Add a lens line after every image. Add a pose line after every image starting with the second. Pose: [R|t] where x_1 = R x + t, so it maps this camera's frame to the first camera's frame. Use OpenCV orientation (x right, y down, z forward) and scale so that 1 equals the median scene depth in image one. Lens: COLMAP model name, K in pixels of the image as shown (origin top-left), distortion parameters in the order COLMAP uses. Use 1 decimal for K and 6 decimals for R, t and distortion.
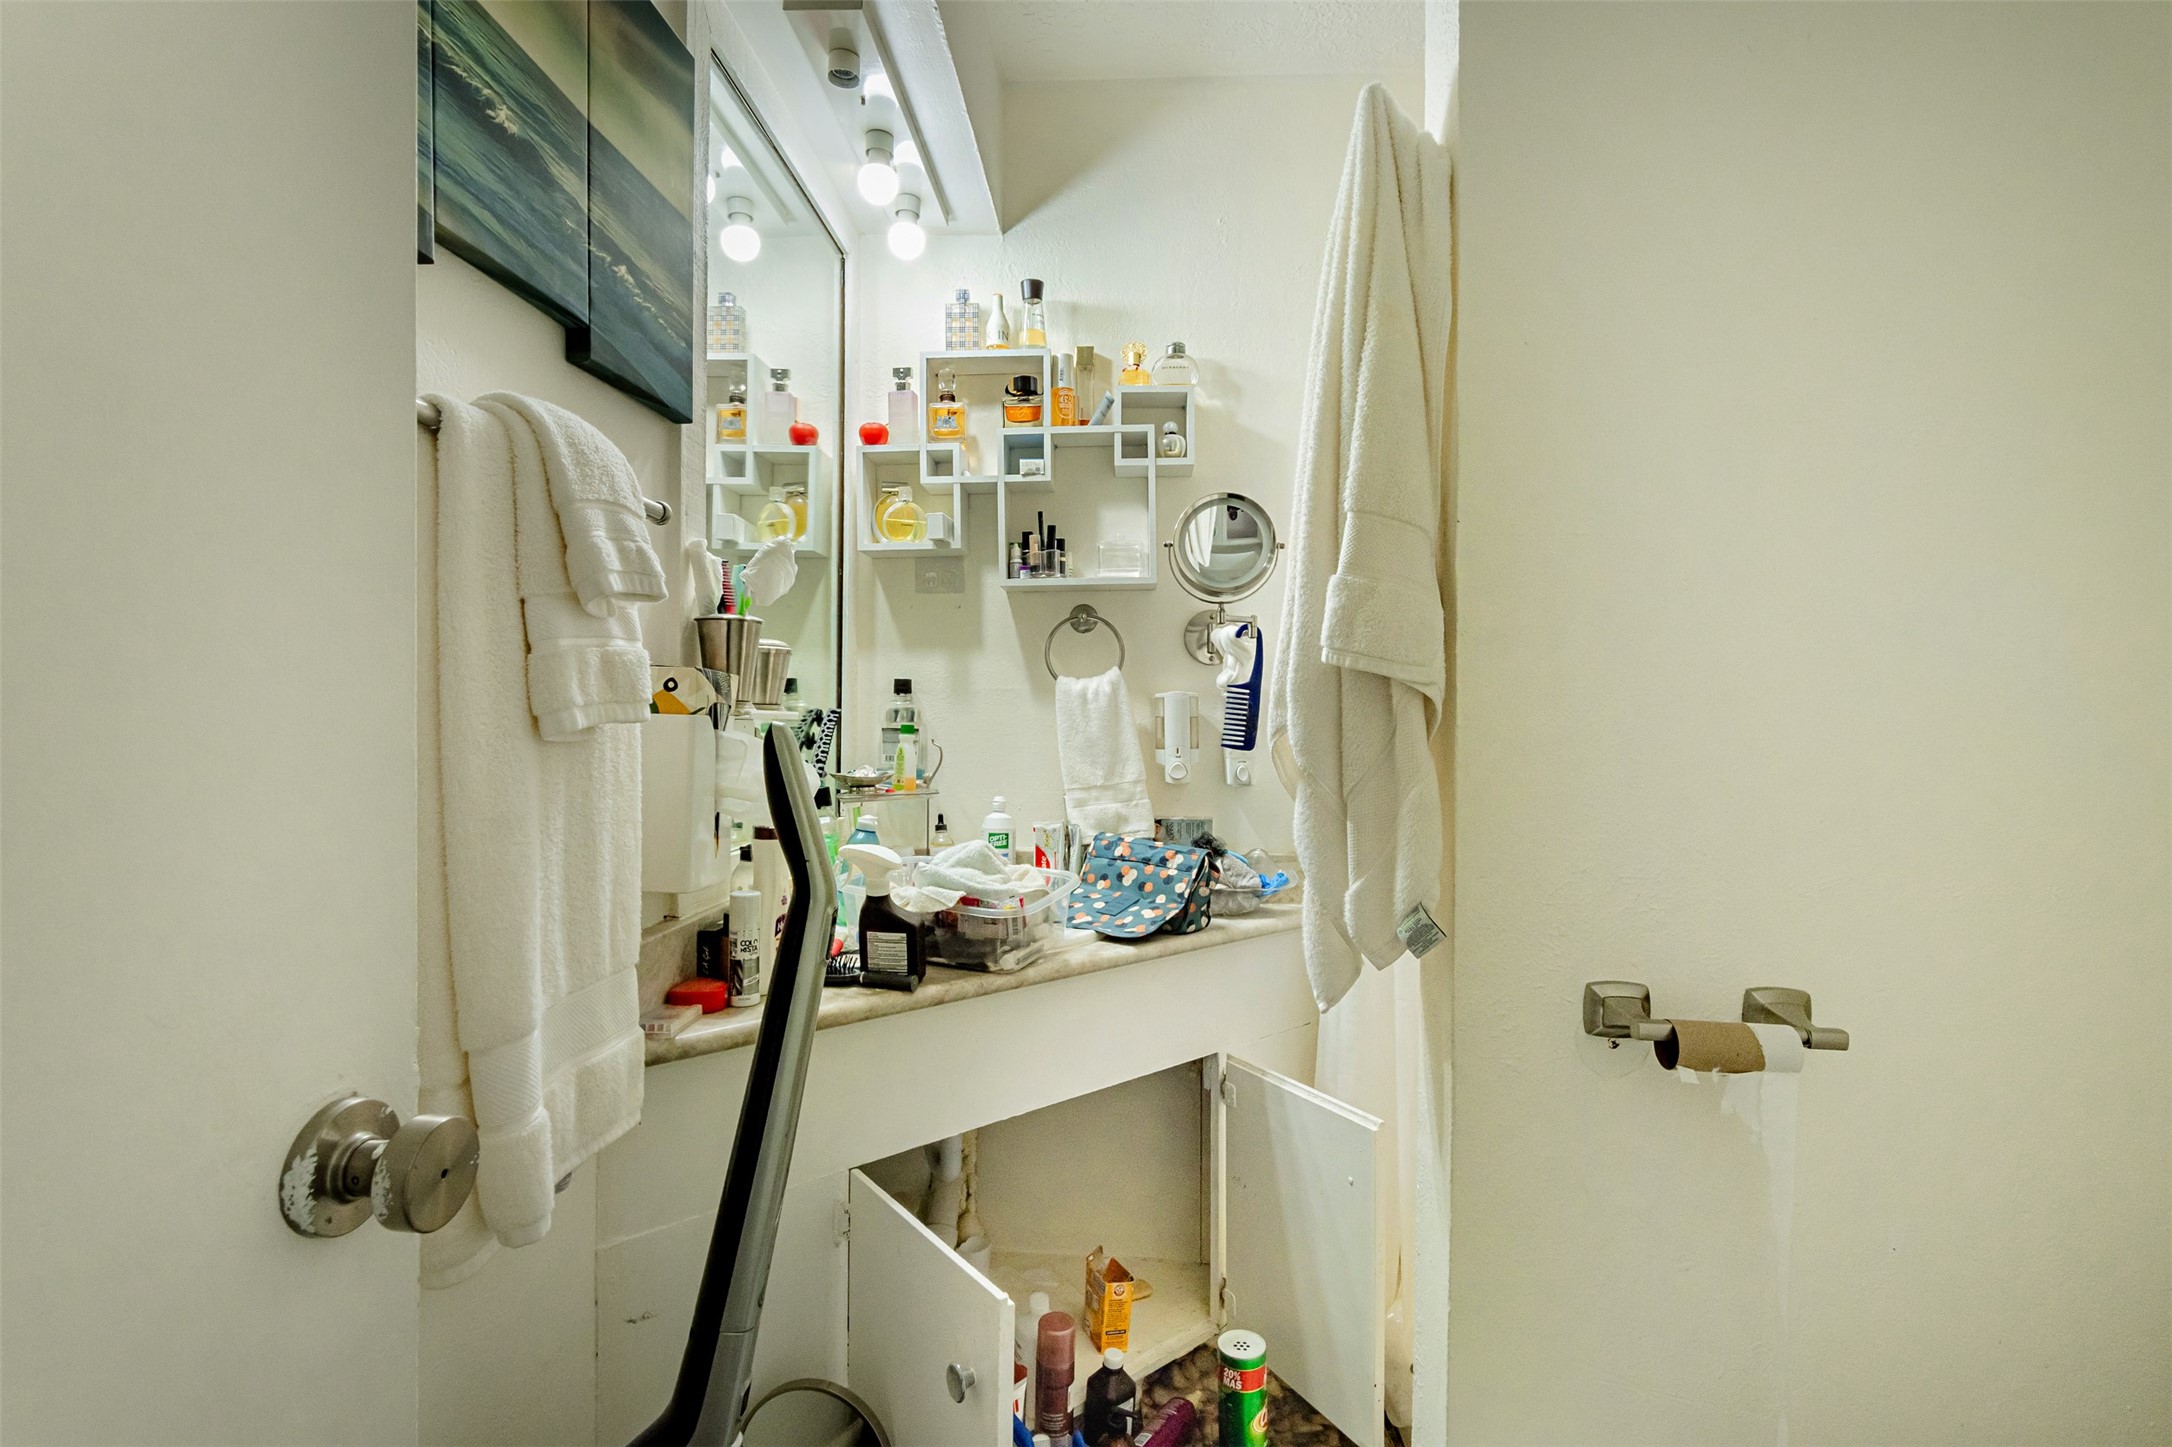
lens RADIAL K [[1037.9, 0, 1081.8], [0, 1037.9, 716.4], [0, 0, 1]] dist [-0.003030, 0.000128]
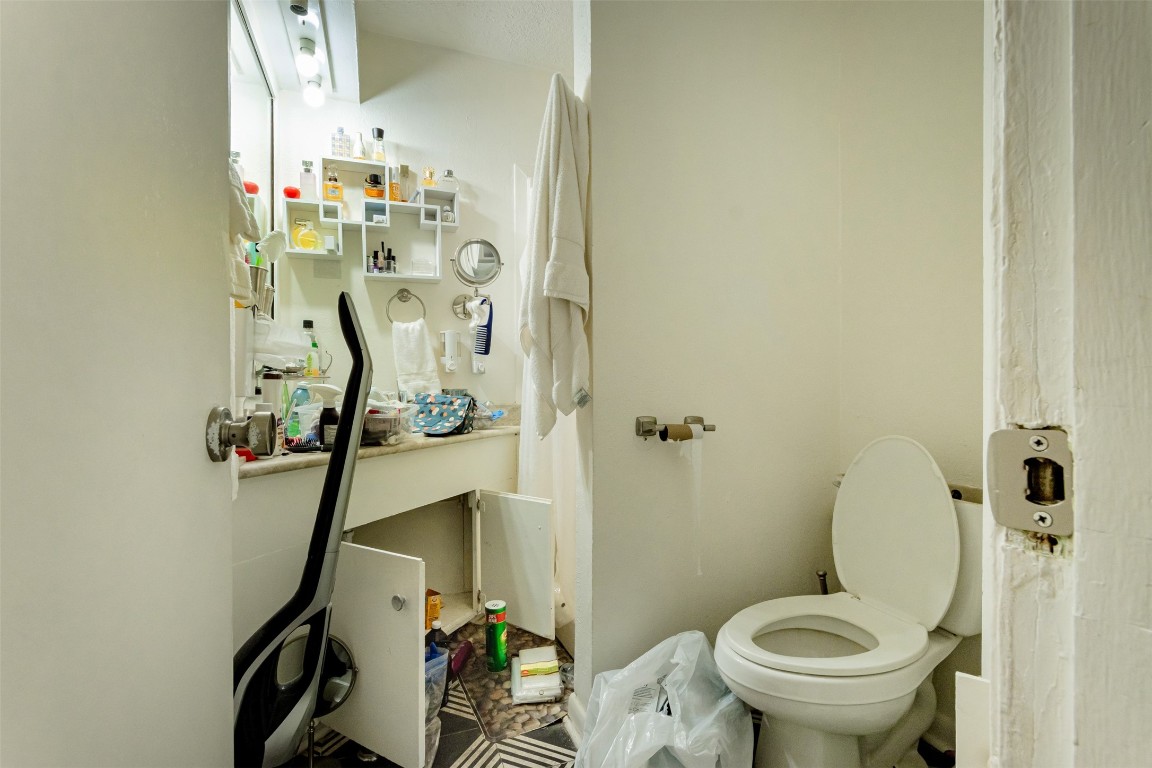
lens RADIAL K [[553.5, 0, 560.1], [0, 553.5, 389.9], [0, 0, 1]] dist [0.001969, 0.000315]
pose [[0.916592, -0.002888, 0.399813, -0.172682], [0.006623, 0.999946, -0.007960, 0.118454], [-0.399769, 0.009944, 0.916562, -0.159473]]
